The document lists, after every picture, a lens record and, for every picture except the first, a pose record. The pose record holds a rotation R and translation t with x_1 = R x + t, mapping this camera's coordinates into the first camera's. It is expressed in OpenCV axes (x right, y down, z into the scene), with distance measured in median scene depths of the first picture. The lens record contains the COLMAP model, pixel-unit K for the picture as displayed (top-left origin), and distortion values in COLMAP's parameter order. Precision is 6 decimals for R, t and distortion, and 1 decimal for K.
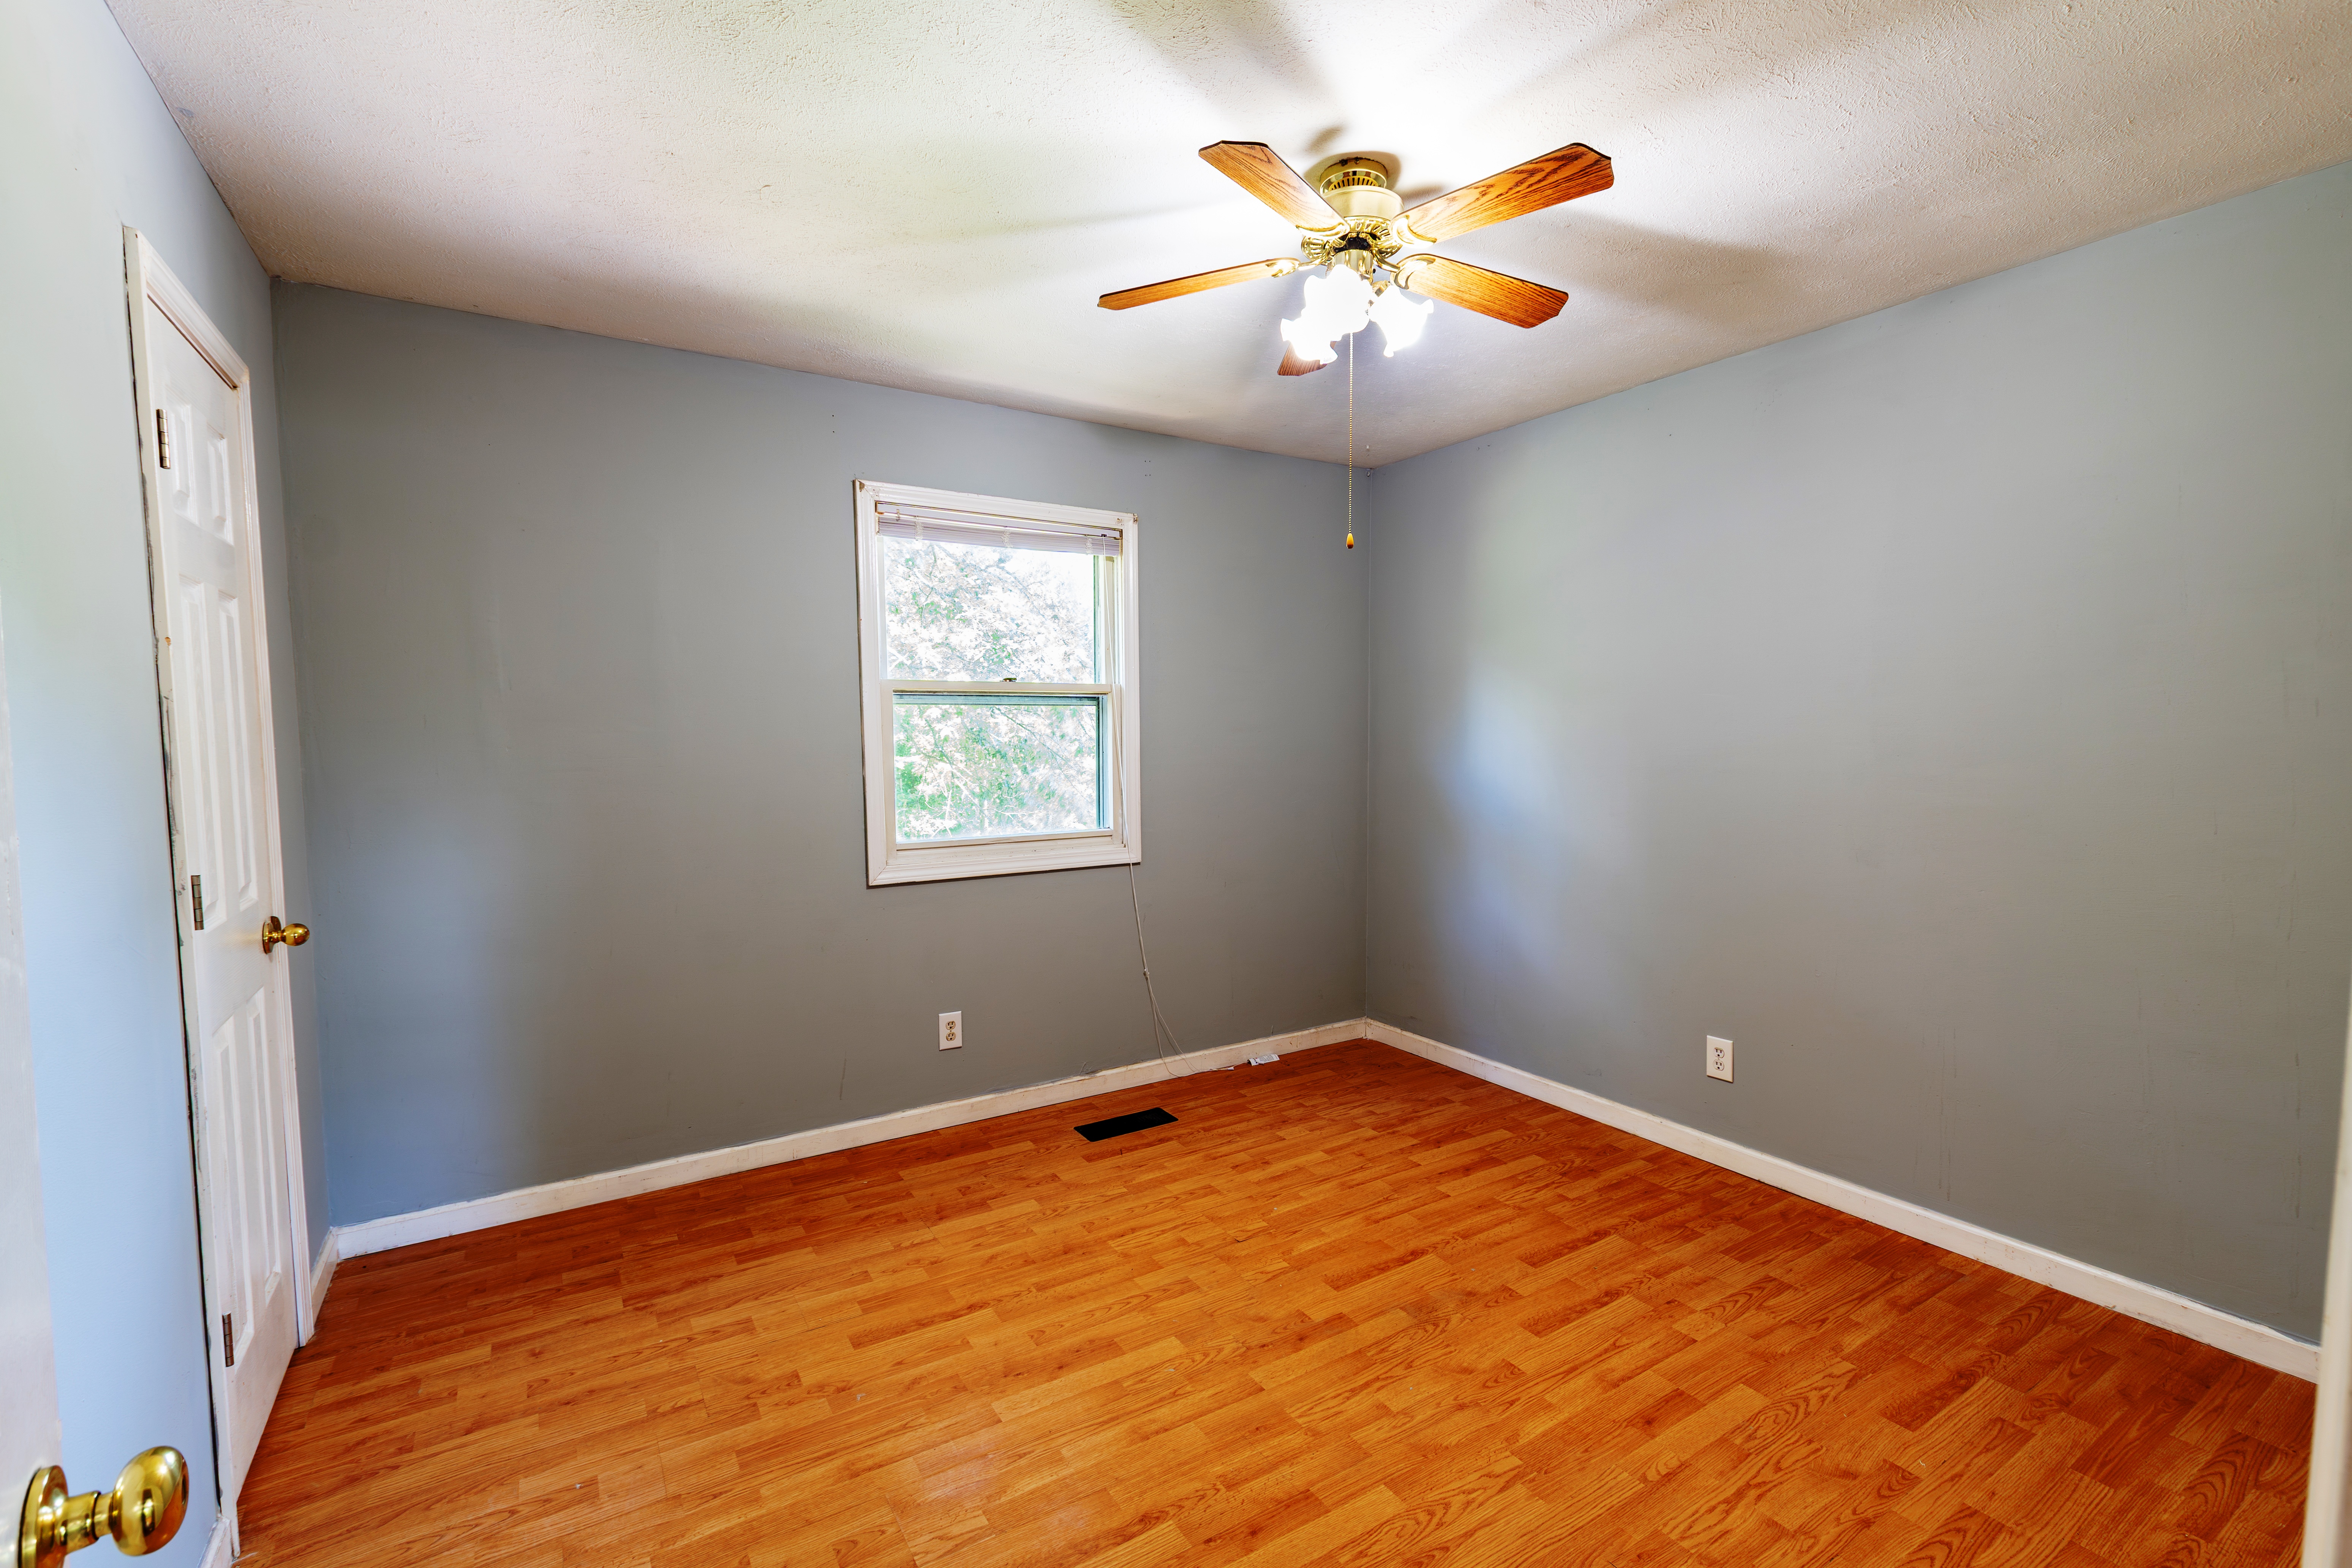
lens RADIAL K [[1015.3, 0, 1167.7], [0, 1015.3, 797.4], [0, 0, 1]] dist [0.007477, -0.004202]
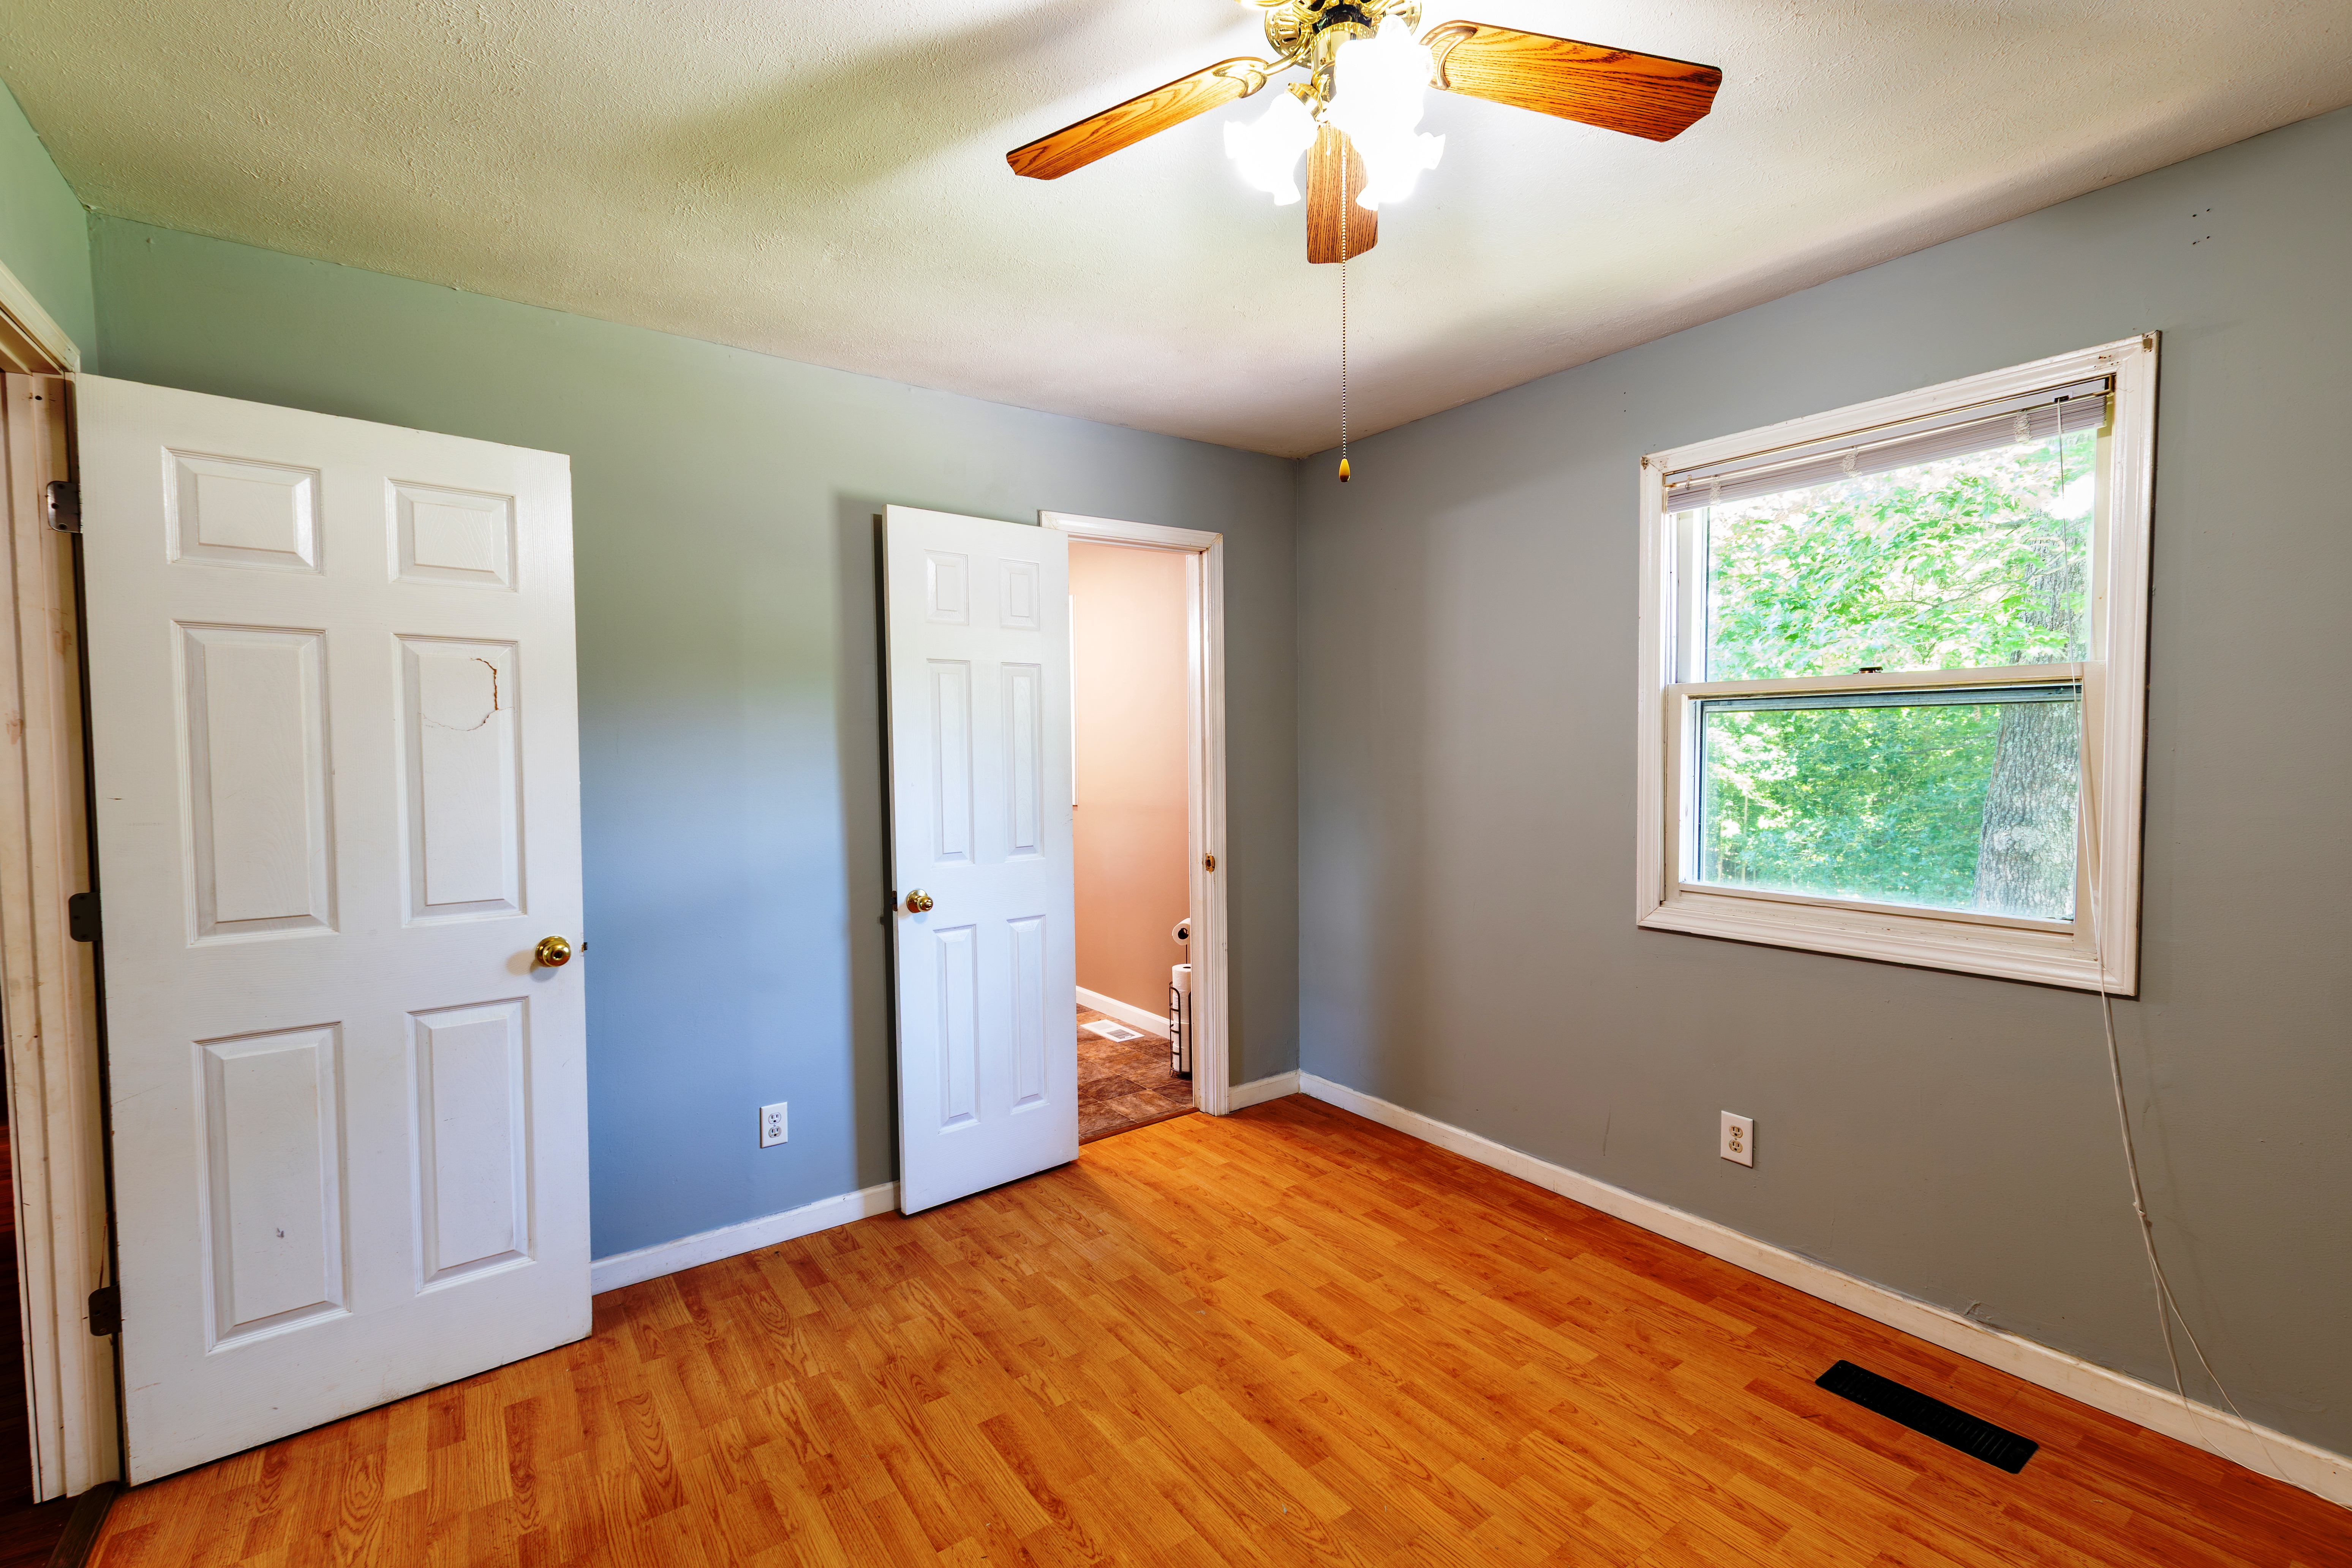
lens RADIAL K [[1015.3, 0, 1167.7], [0, 1015.3, 797.4], [0, 0, 1]] dist [0.007477, -0.004202]
pose [[0.075084, 0.055831, -0.995613, 0.574623], [-0.064980, 0.996583, 0.050985, -0.041949], [0.995058, 0.060867, 0.078456, 0.577289]]
